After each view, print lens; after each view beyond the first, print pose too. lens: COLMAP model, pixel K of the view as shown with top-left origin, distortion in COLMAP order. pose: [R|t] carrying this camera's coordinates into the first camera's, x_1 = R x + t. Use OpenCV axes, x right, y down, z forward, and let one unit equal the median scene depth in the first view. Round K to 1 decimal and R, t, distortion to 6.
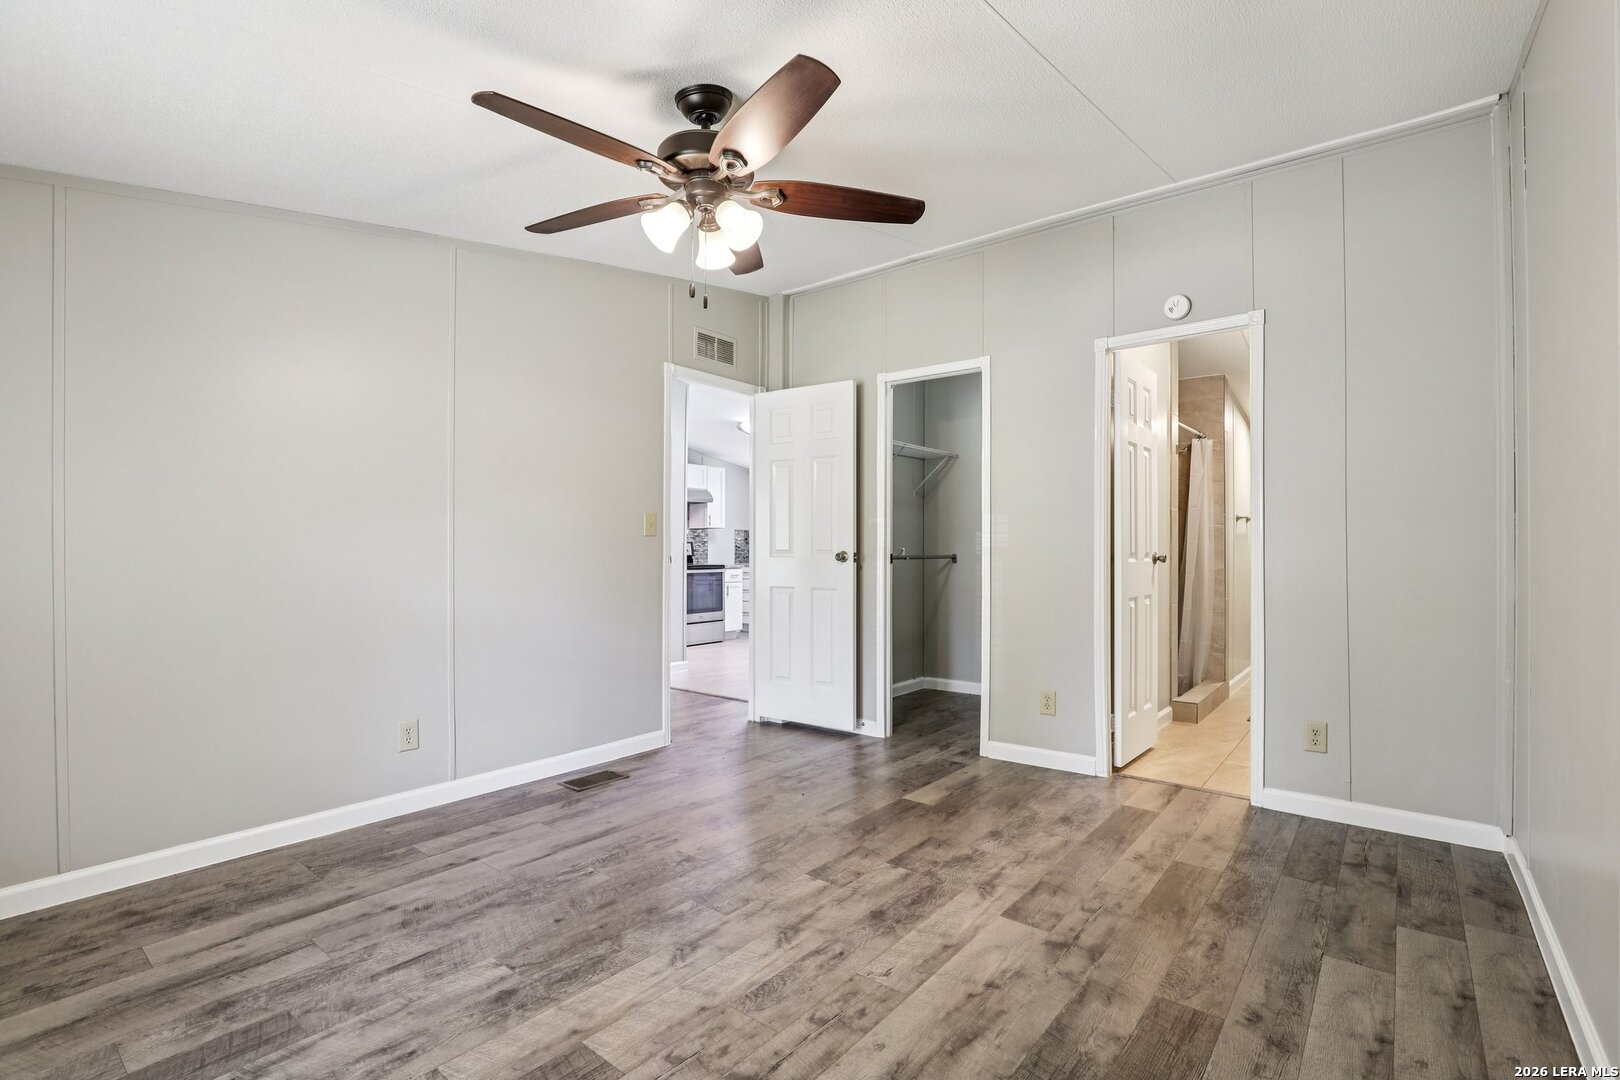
lens RADIAL K [[744.2, 0, 821.3], [0, 744.2, 546.9], [0, 0, 1]] dist [-0.030479, 0.005383]
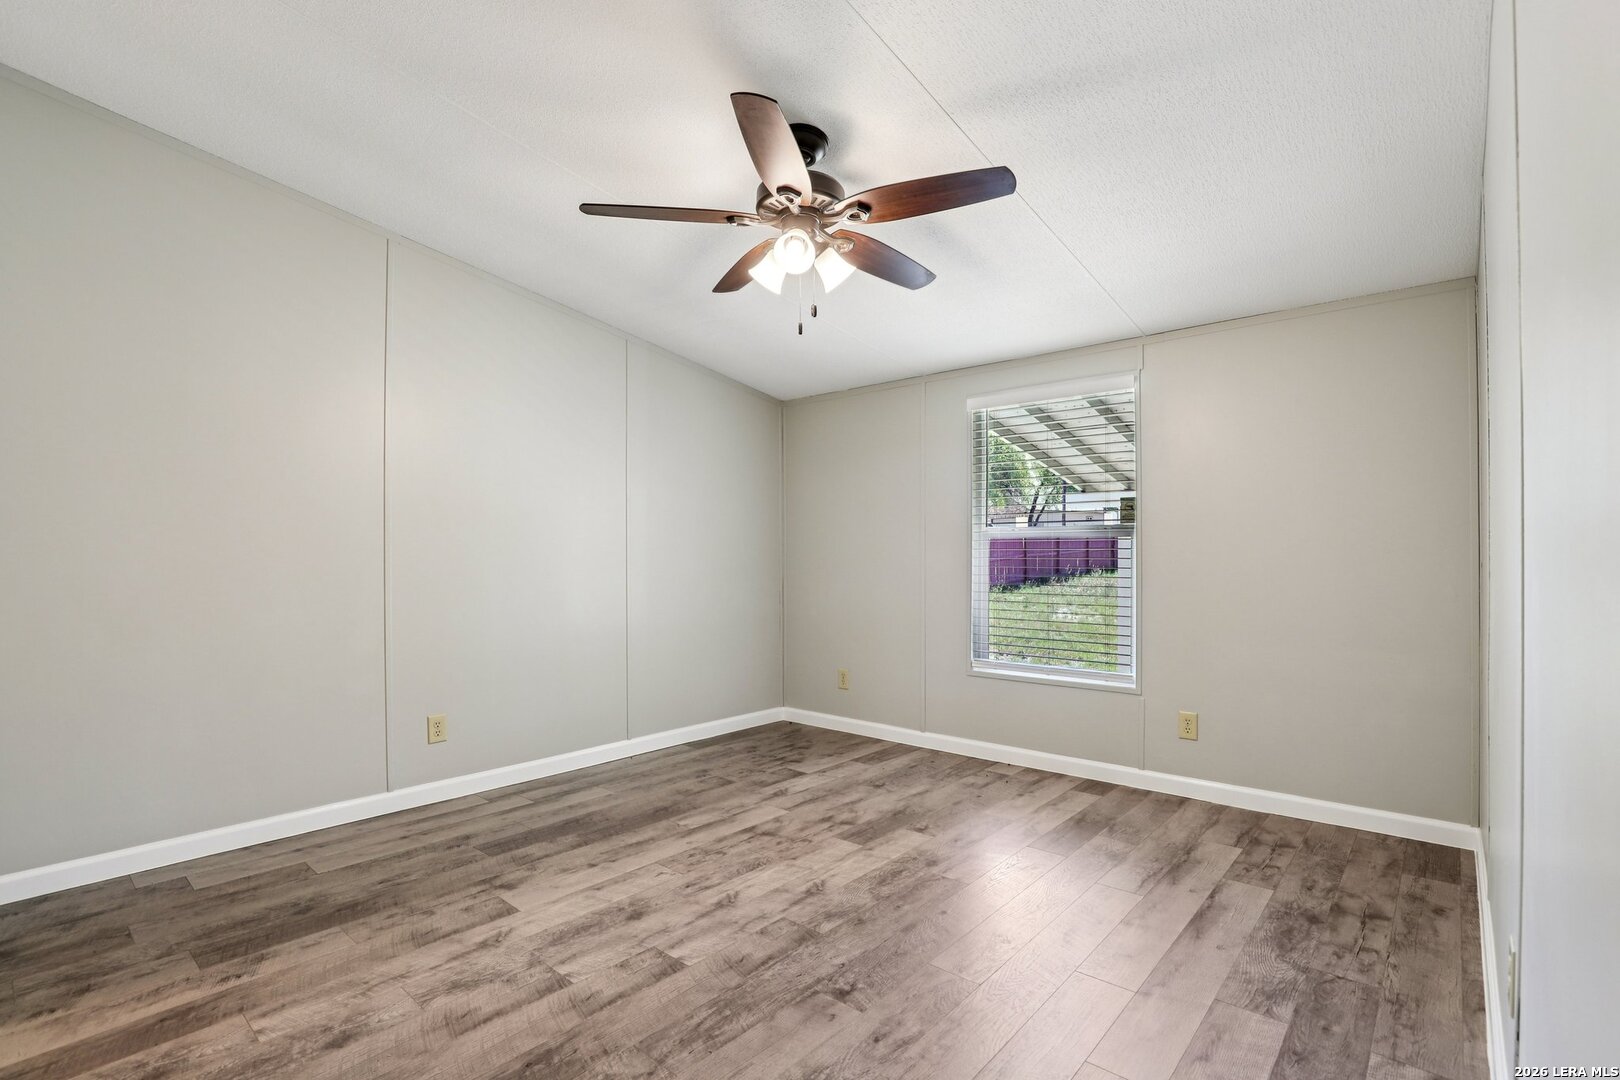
lens RADIAL K [[744.2, 0, 821.3], [0, 744.2, 546.9], [0, 0, 1]] dist [-0.030479, 0.005383]
pose [[-0.999233, 0.002670, 0.039078, -0.230937], [0.002280, 0.999947, -0.010043, -0.000094], [-0.039103, -0.009946, -0.999186, 2.103095]]
